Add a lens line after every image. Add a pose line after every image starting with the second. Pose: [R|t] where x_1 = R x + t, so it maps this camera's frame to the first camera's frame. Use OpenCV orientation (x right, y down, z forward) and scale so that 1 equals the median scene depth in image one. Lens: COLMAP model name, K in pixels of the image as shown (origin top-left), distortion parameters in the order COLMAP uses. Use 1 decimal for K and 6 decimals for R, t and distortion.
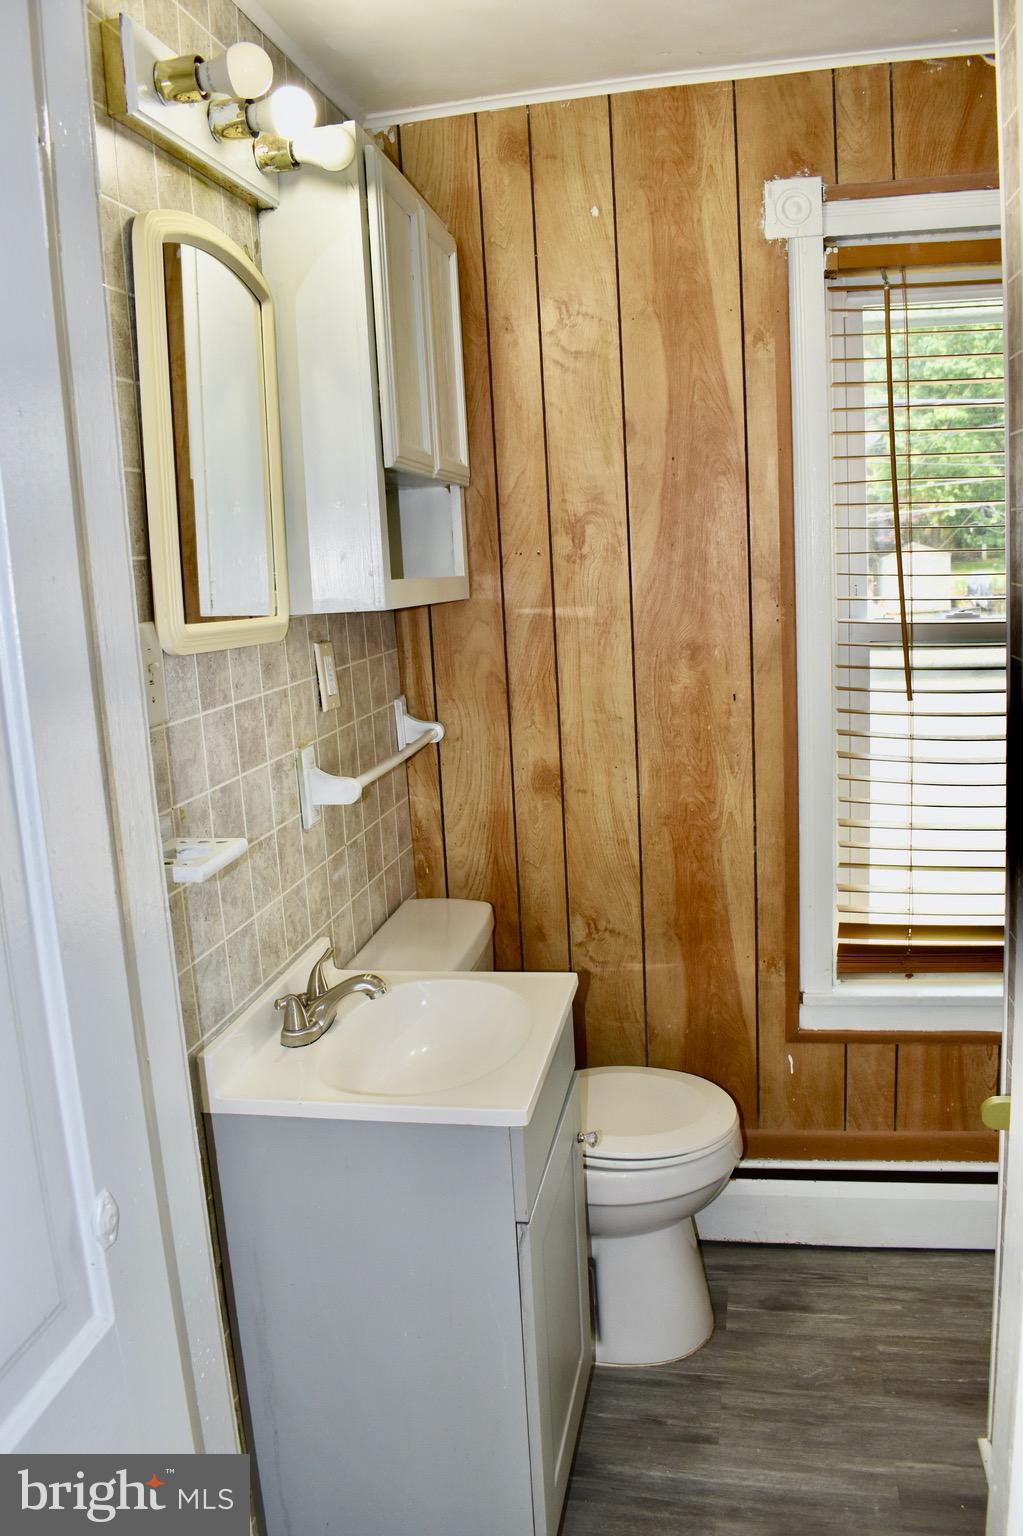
lens RADIAL K [[1200.6, 0, 512.7], [0, 1200.6, 766.6], [0, 0, 1]] dist [-0.101466, 0.024303]
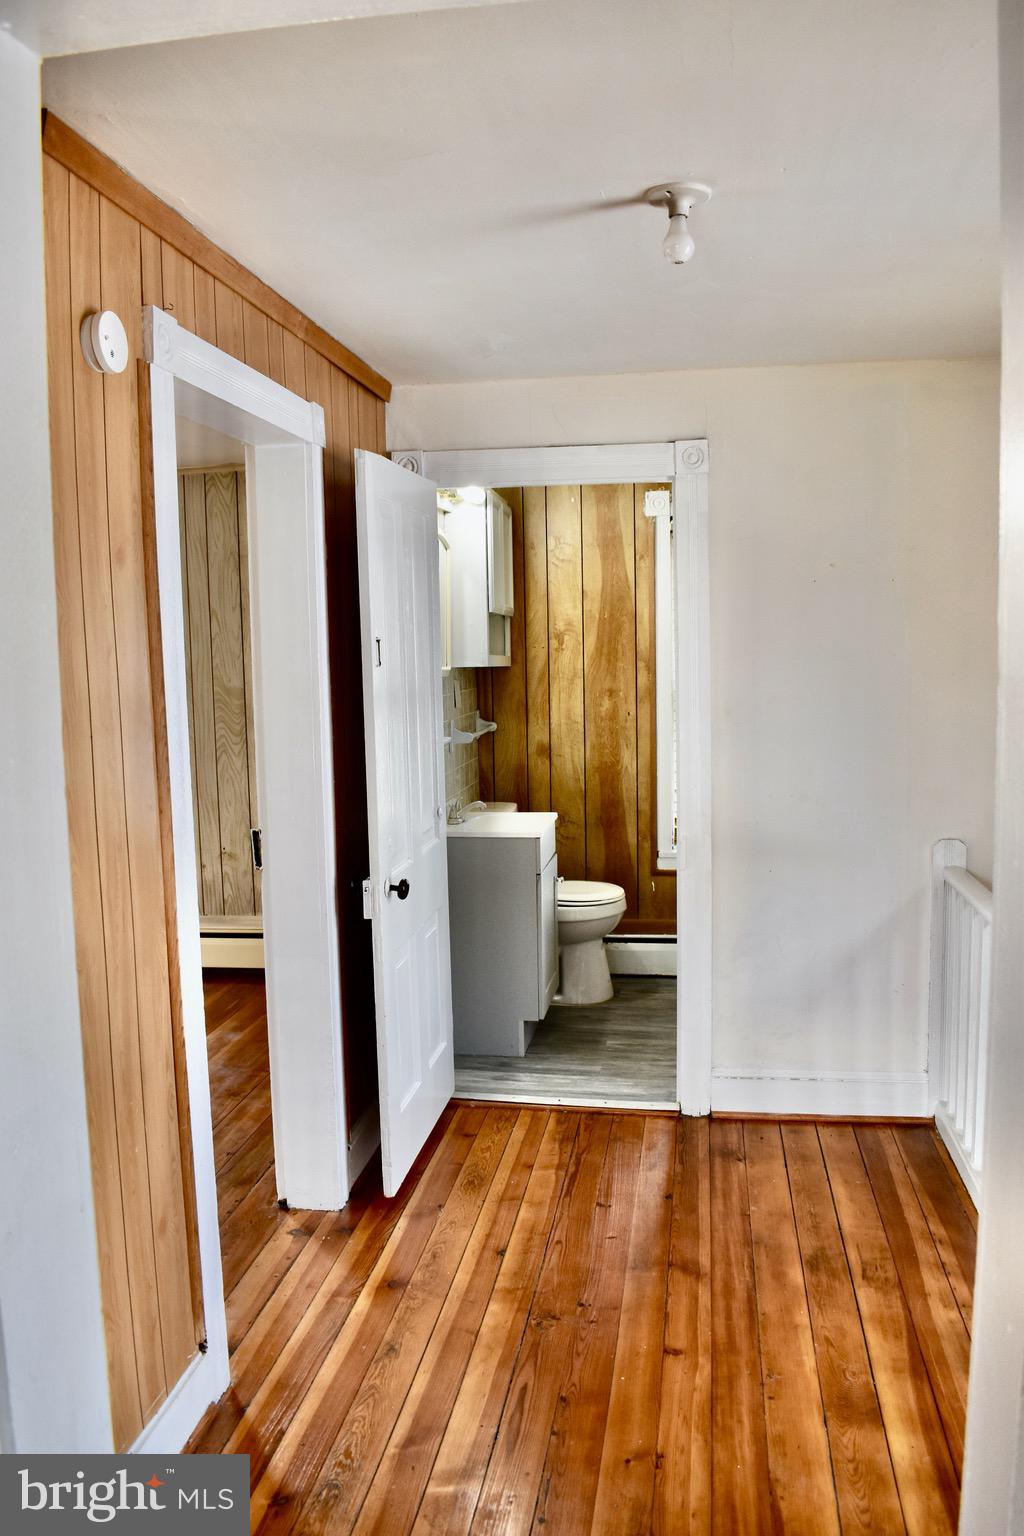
lens RADIAL K [[1200.6, 0, 510.3], [0, 1200.6, 762.3], [0, 0, 1]] dist [-0.101466, 0.024303]
pose [[0.999091, 0.032632, 0.027423, -0.094667], [-0.030253, 0.996084, -0.083070, 0.225870], [-0.030027, 0.082165, 0.996166, -1.222829]]
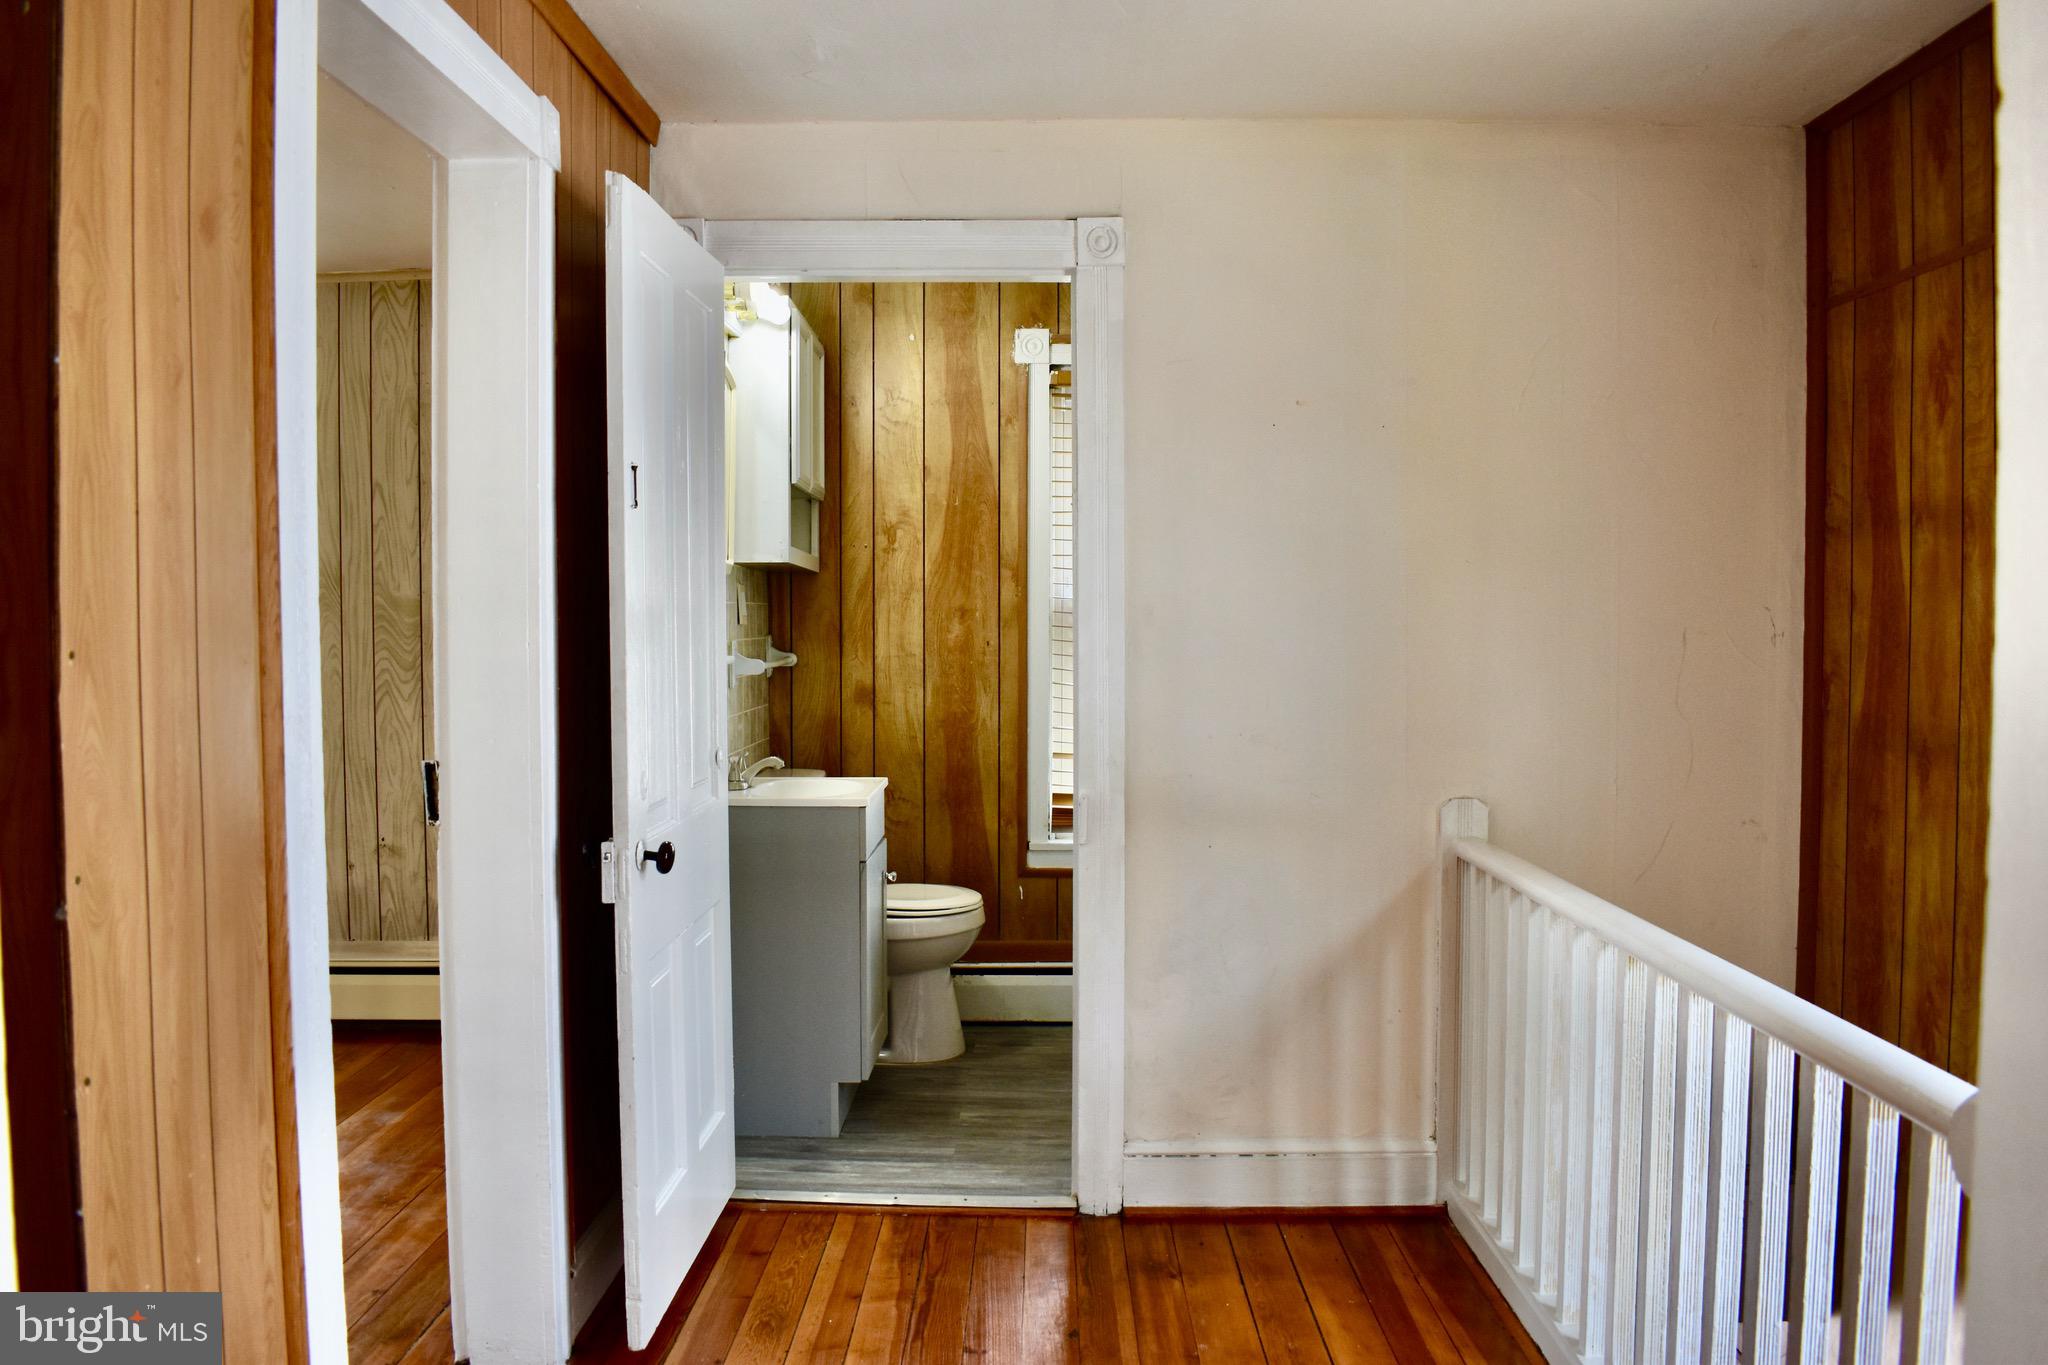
lens RADIAL K [[1600.8, 0, 1029.2], [0, 1600.8, 676.7], [0, 0, 1]] dist [-0.101466, 0.024303]
pose [[0.983854, 0.048692, 0.172220, -0.119596], [-0.022607, 0.988383, -0.150294, 0.298194], [-0.177538, 0.143974, 0.973526, -1.039817]]
